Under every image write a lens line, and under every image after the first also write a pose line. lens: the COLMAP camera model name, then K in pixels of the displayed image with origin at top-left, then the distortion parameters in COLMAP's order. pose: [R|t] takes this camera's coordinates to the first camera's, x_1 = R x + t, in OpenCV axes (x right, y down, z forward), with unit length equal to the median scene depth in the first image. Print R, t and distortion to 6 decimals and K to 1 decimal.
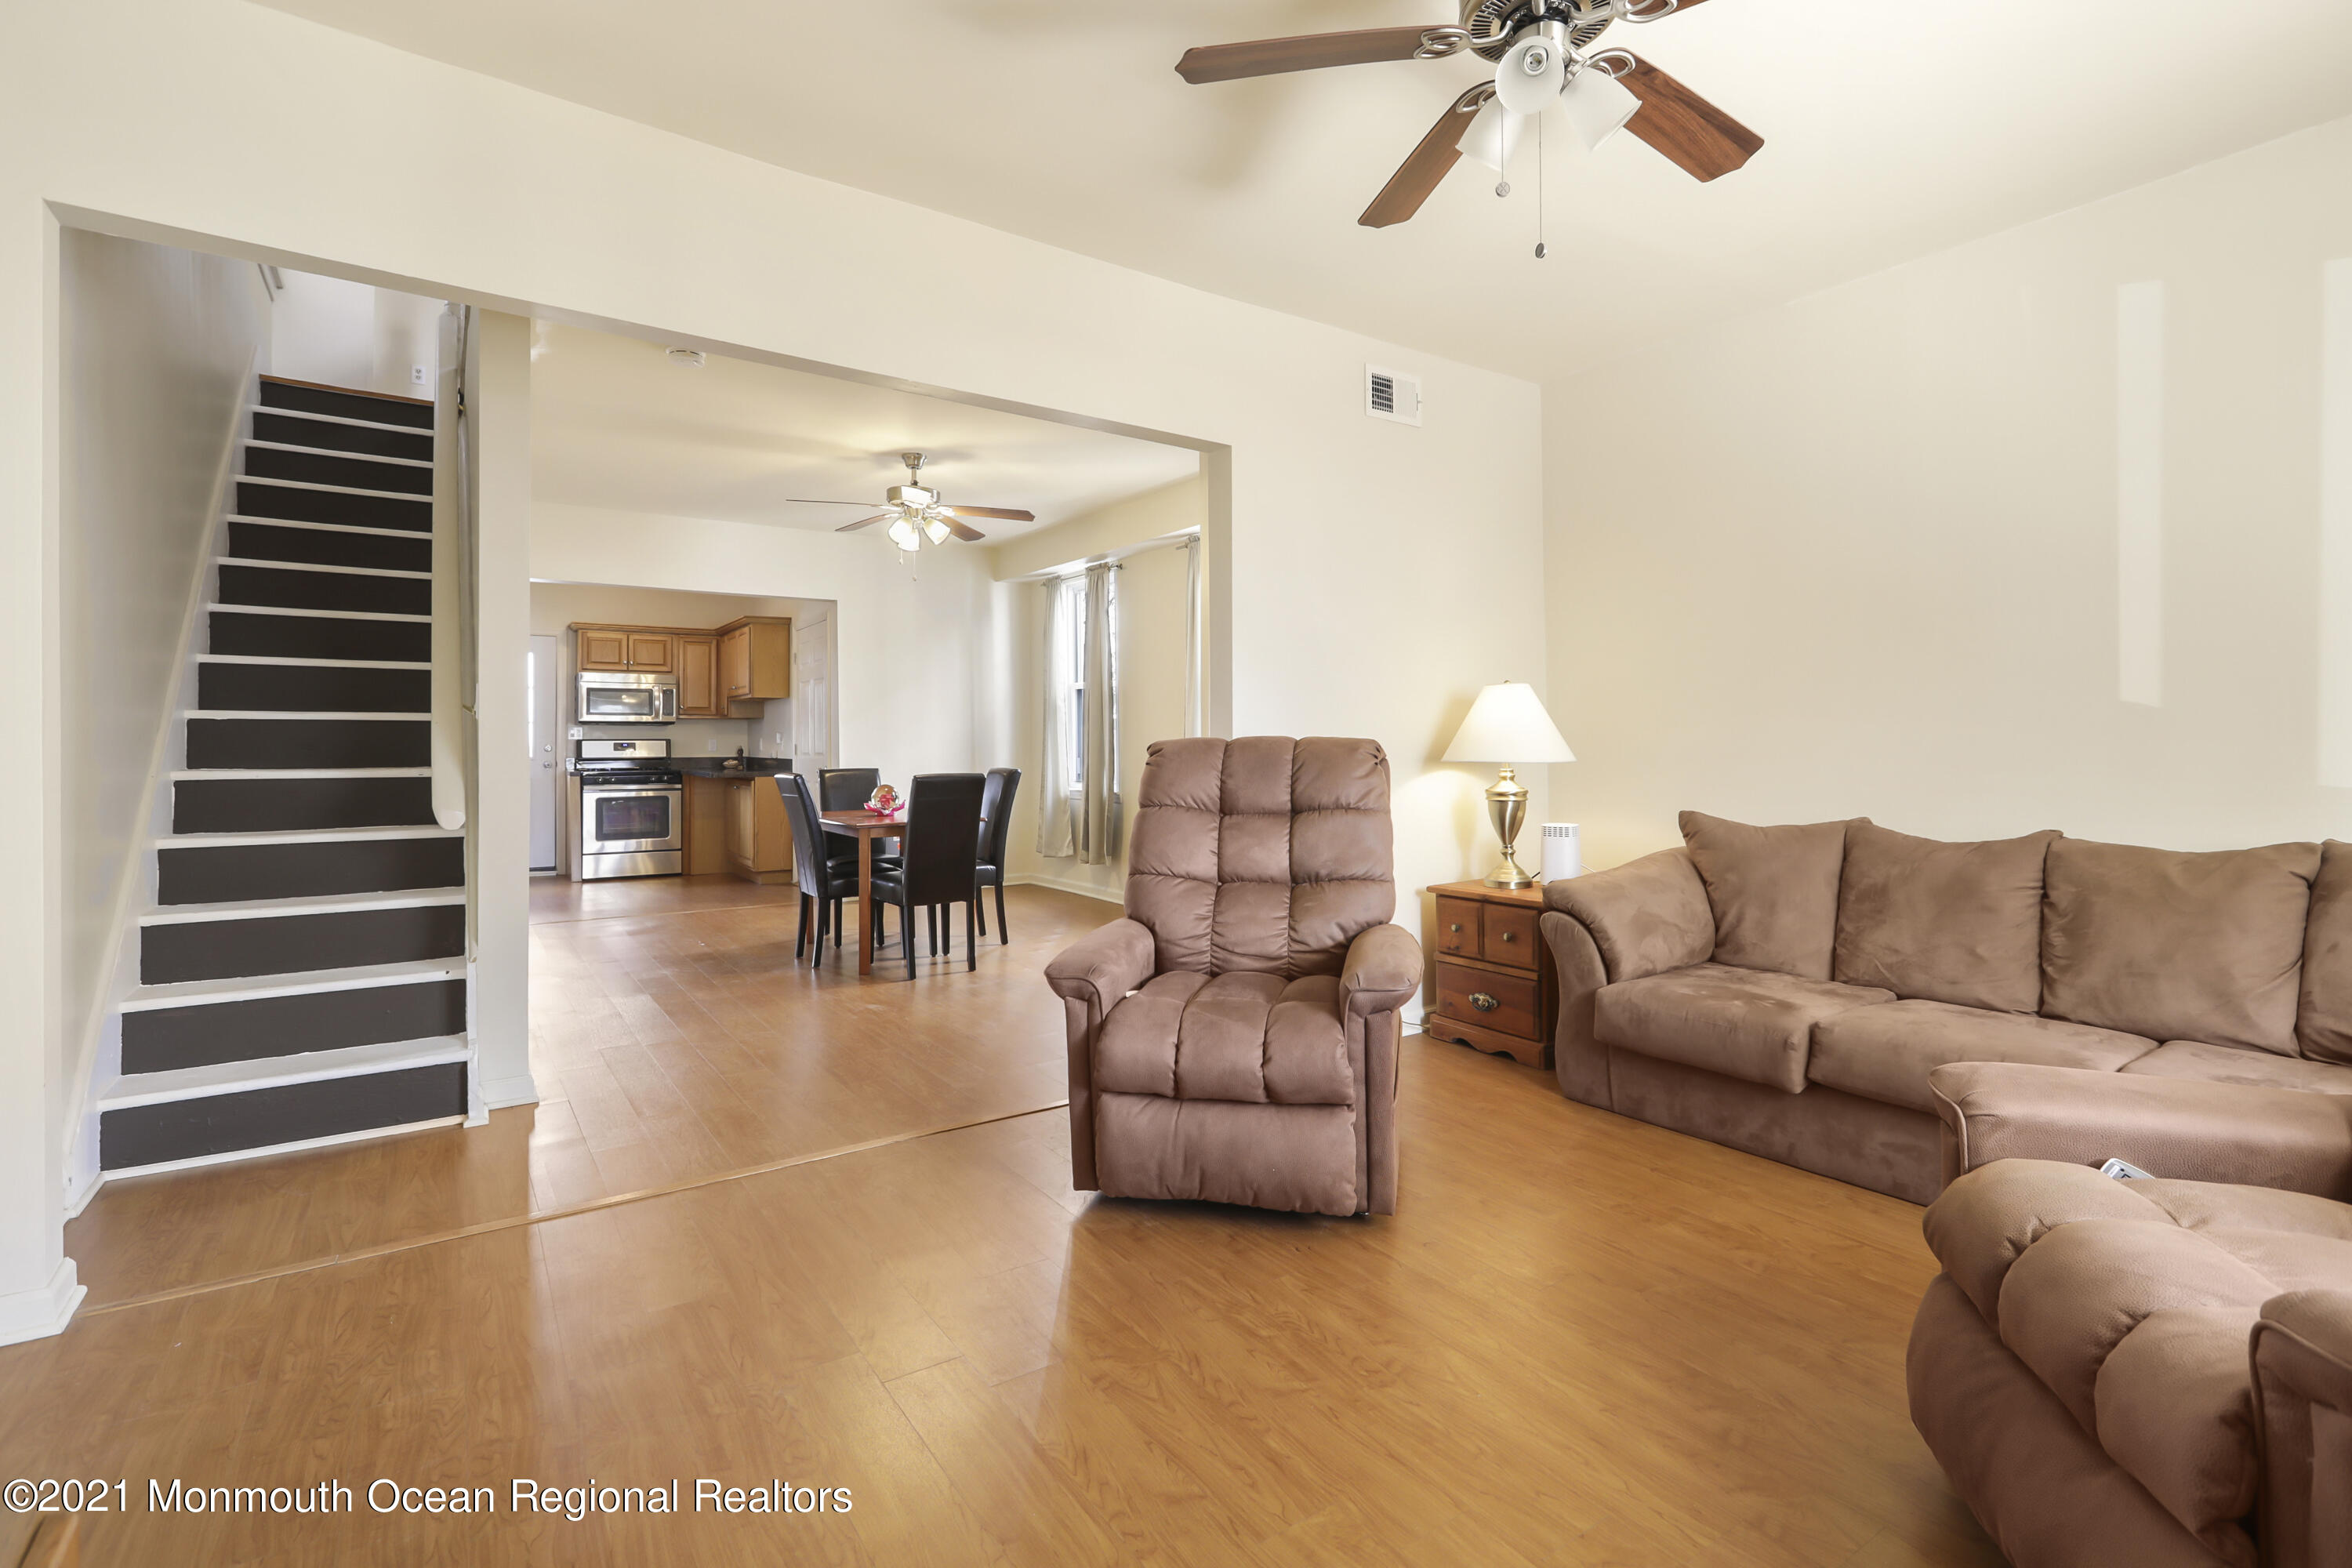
lens RADIAL K [[1060.9, 0, 1177.5], [0, 1060.9, 724.6], [0, 0, 1]] dist [0.001021, 0.000170]
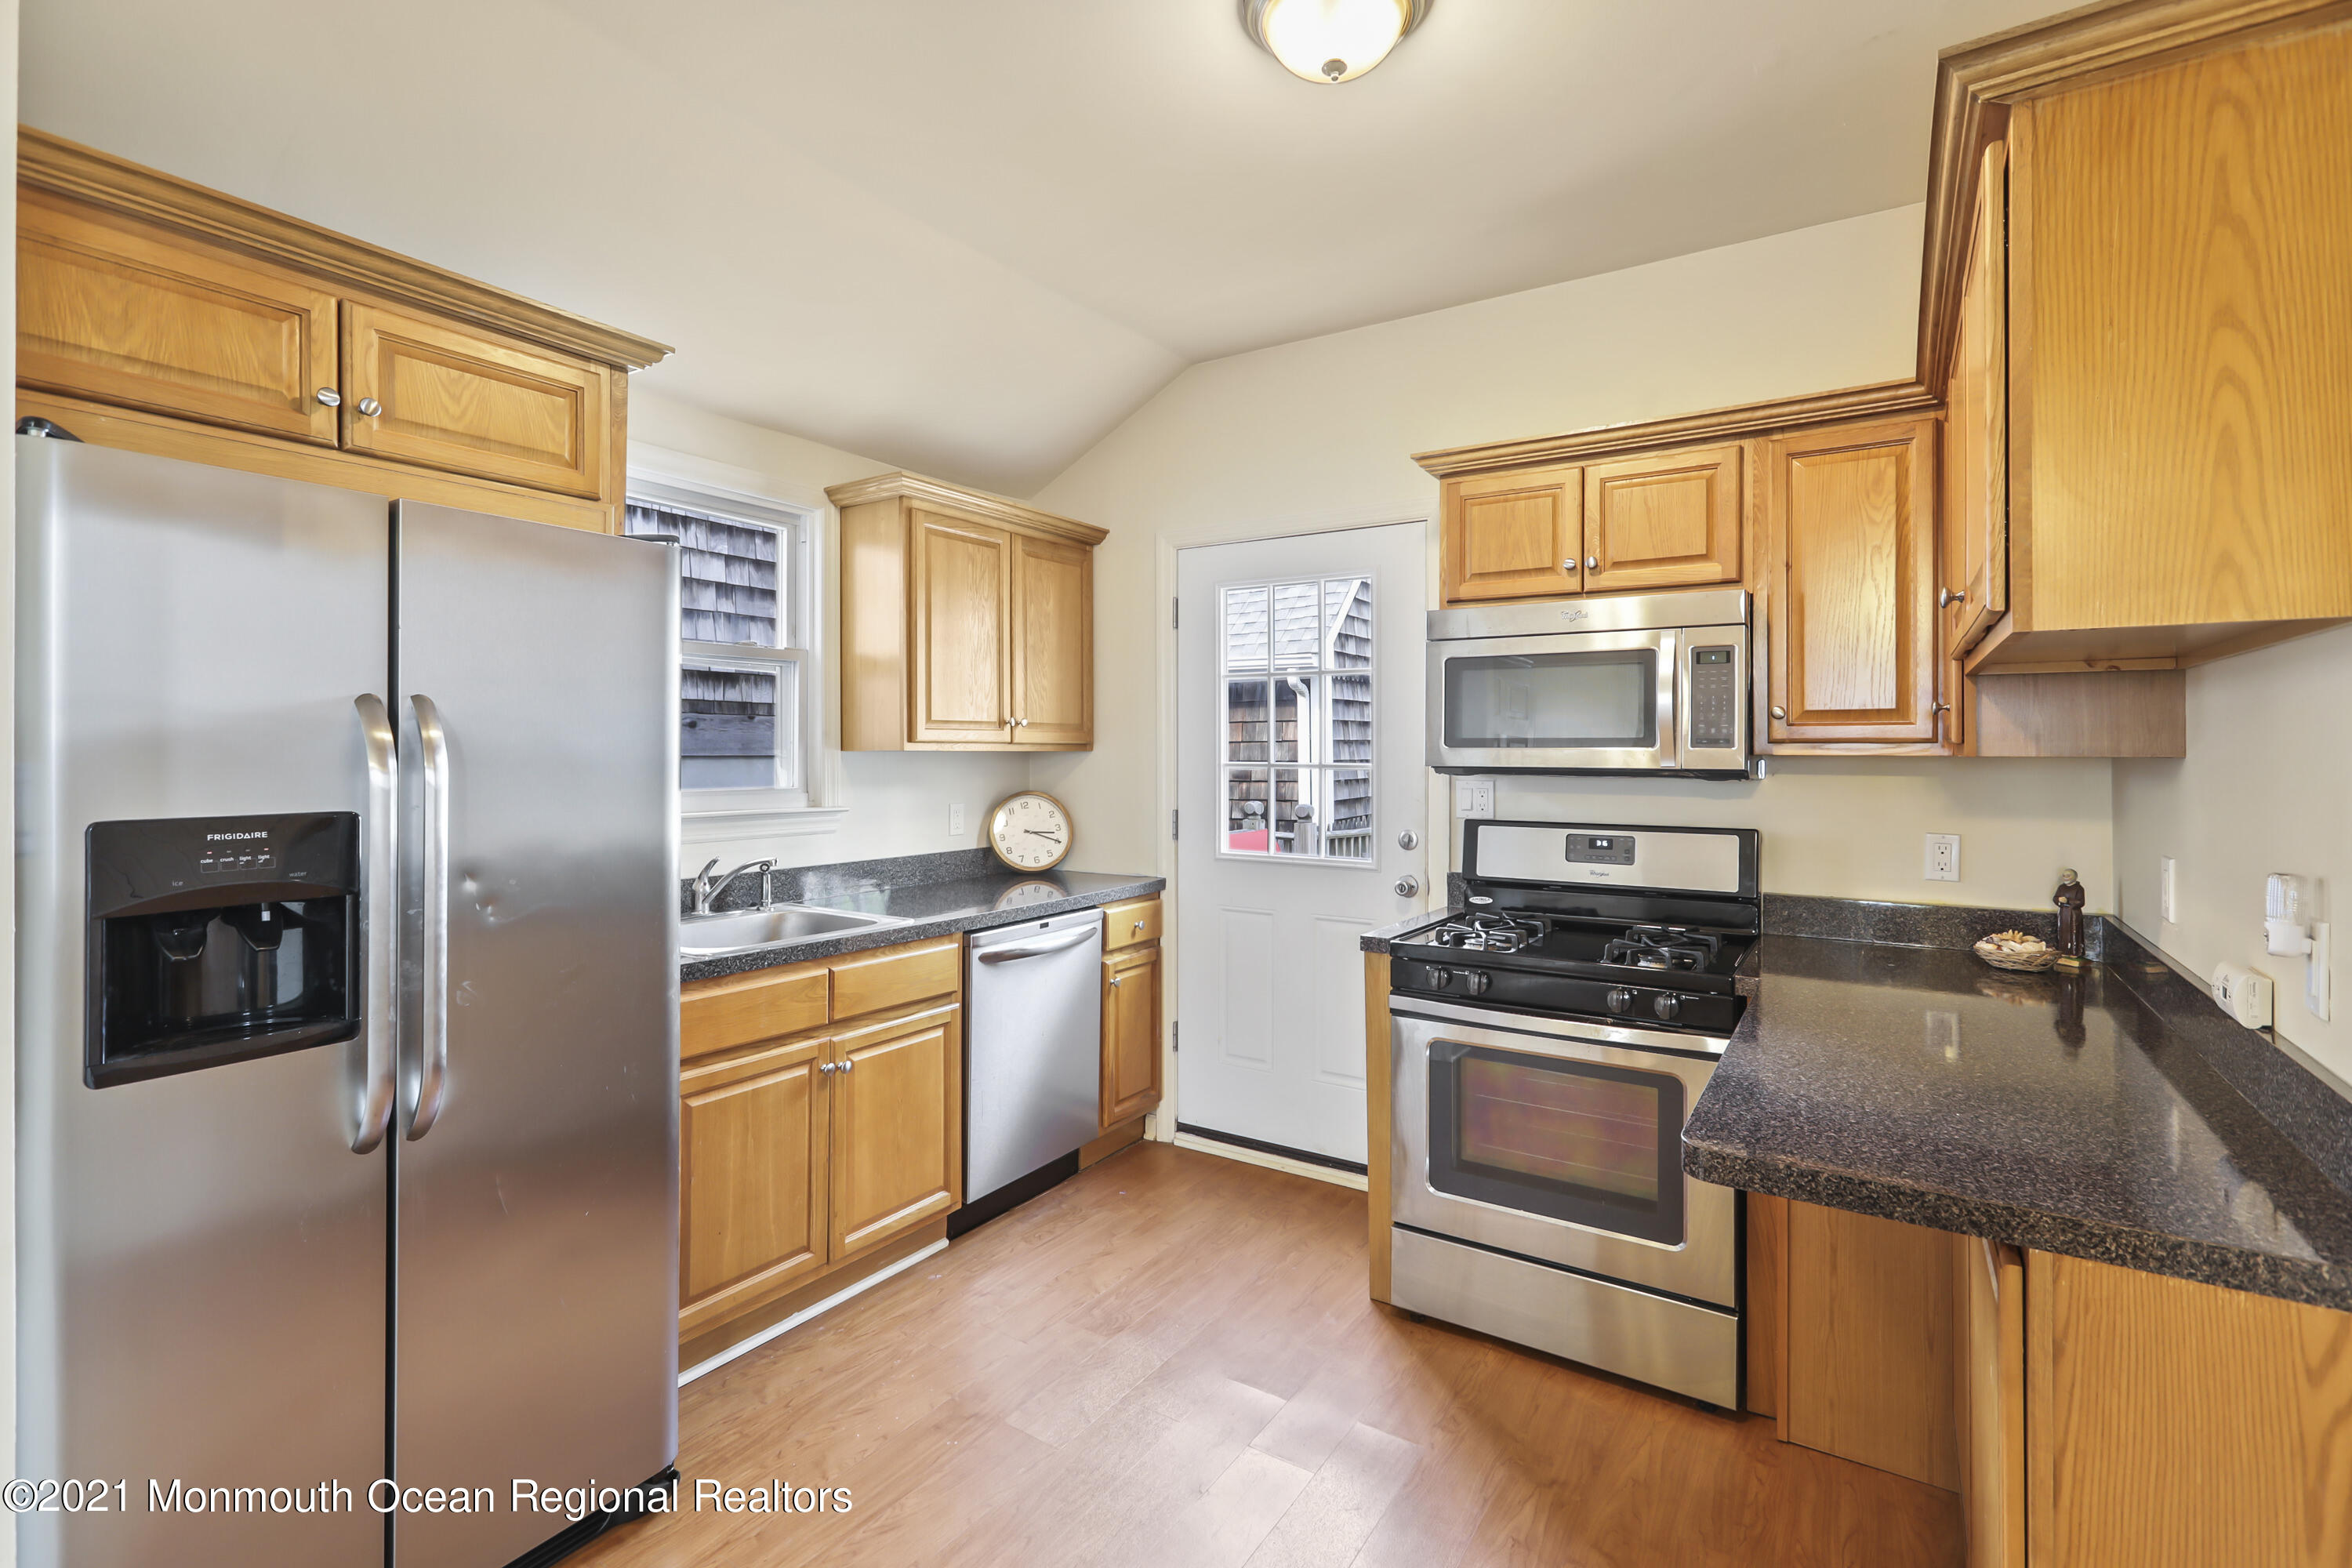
lens RADIAL K [[1074.9, 0, 1183.9], [0, 1074.9, 750.3], [0, 0, 1]] dist [0.001470, 0.000363]
pose [[0.384342, 0.000693, -0.923190, -0.303521], [0.009773, 0.999941, 0.004819, -0.010722], [0.923139, -0.010874, 0.384313, 0.823531]]
